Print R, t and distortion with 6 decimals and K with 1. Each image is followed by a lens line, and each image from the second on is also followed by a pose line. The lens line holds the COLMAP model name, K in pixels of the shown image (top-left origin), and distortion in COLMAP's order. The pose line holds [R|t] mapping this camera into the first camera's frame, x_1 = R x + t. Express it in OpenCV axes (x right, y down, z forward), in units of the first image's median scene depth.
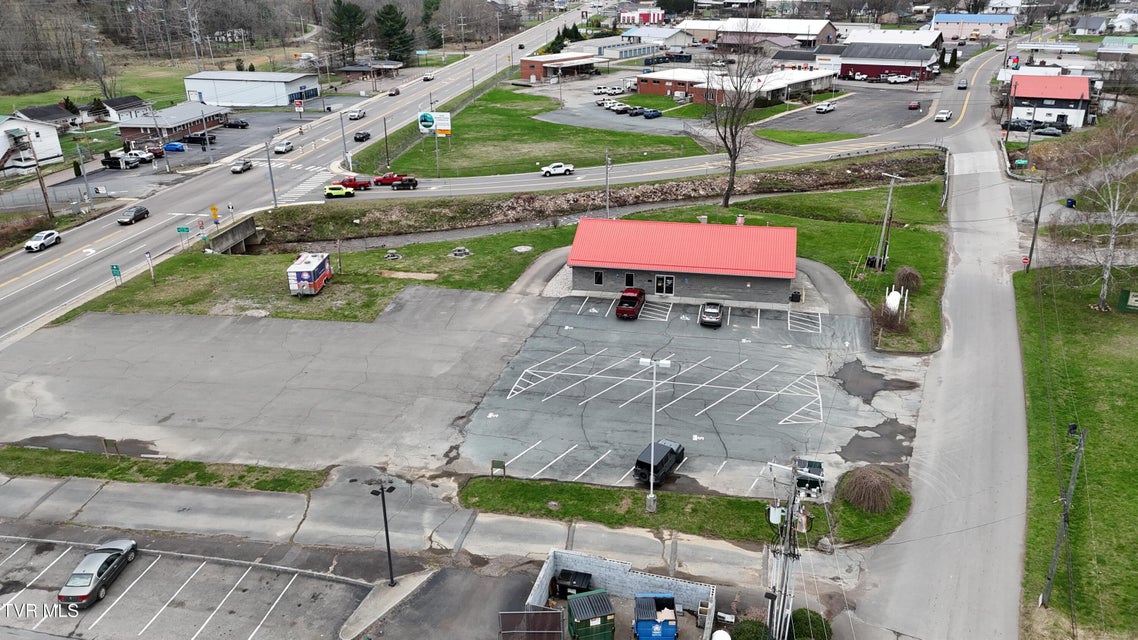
lens RADIAL K [[832.0, 0, 571.9], [0, 832.0, 324.4], [0, 0, 1]] dist [0.089088, -0.086821]
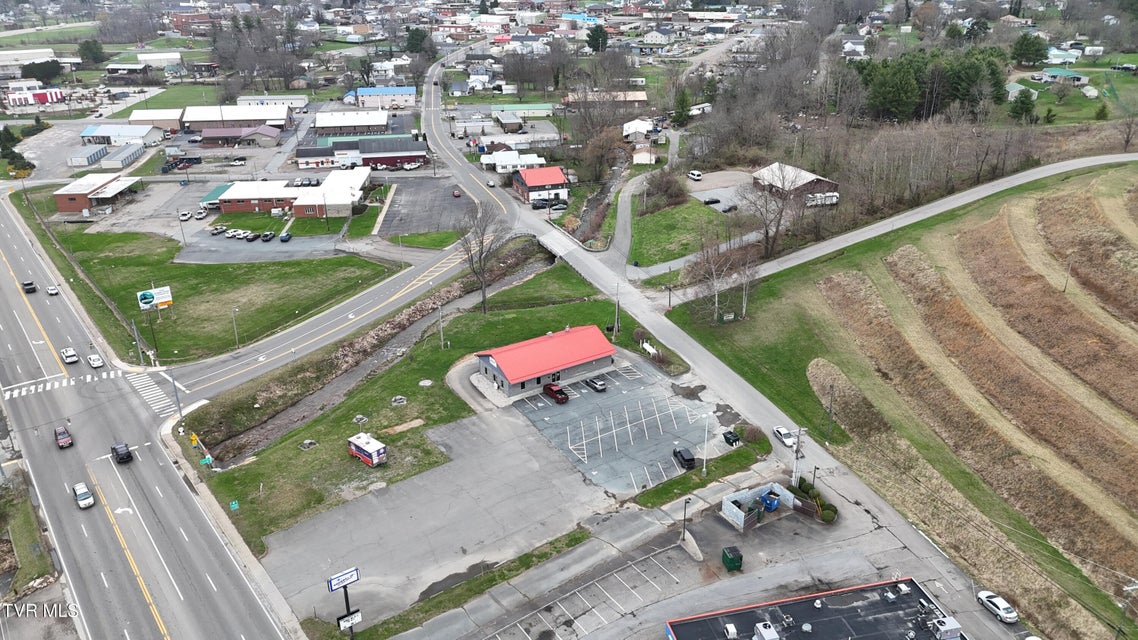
lens RADIAL K [[832.0, 0, 572.5], [0, 832.0, 319.2], [0, 0, 1]] dist [0.089088, -0.086821]
pose [[0.702967, -0.278651, 0.654363, -0.849820], [0.280238, 0.954143, 0.105254, -0.294618], [-0.653685, 0.109388, 0.748819, -0.304019]]
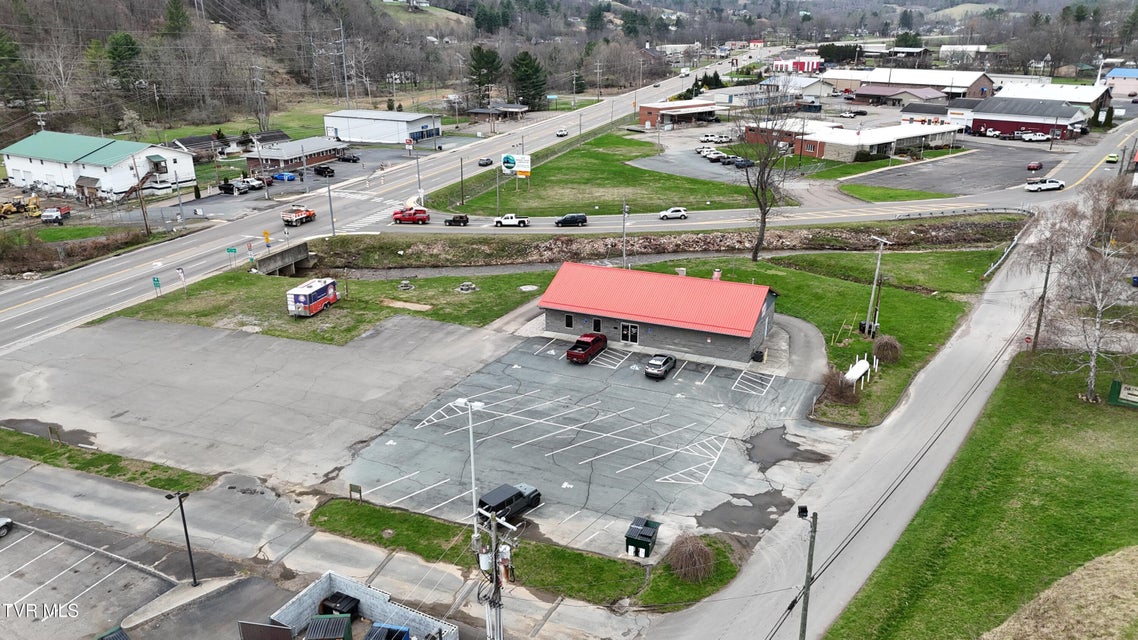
lens RADIAL K [[832.0, 0, 571.8], [0, 832.0, 324.8], [0, 0, 1]] dist [0.089088, -0.086821]
pose [[0.977247, 0.078902, -0.196882, 0.208493], [-0.088084, 0.995376, -0.038313, -0.011540], [0.192949, 0.054783, 0.979678, 0.003437]]
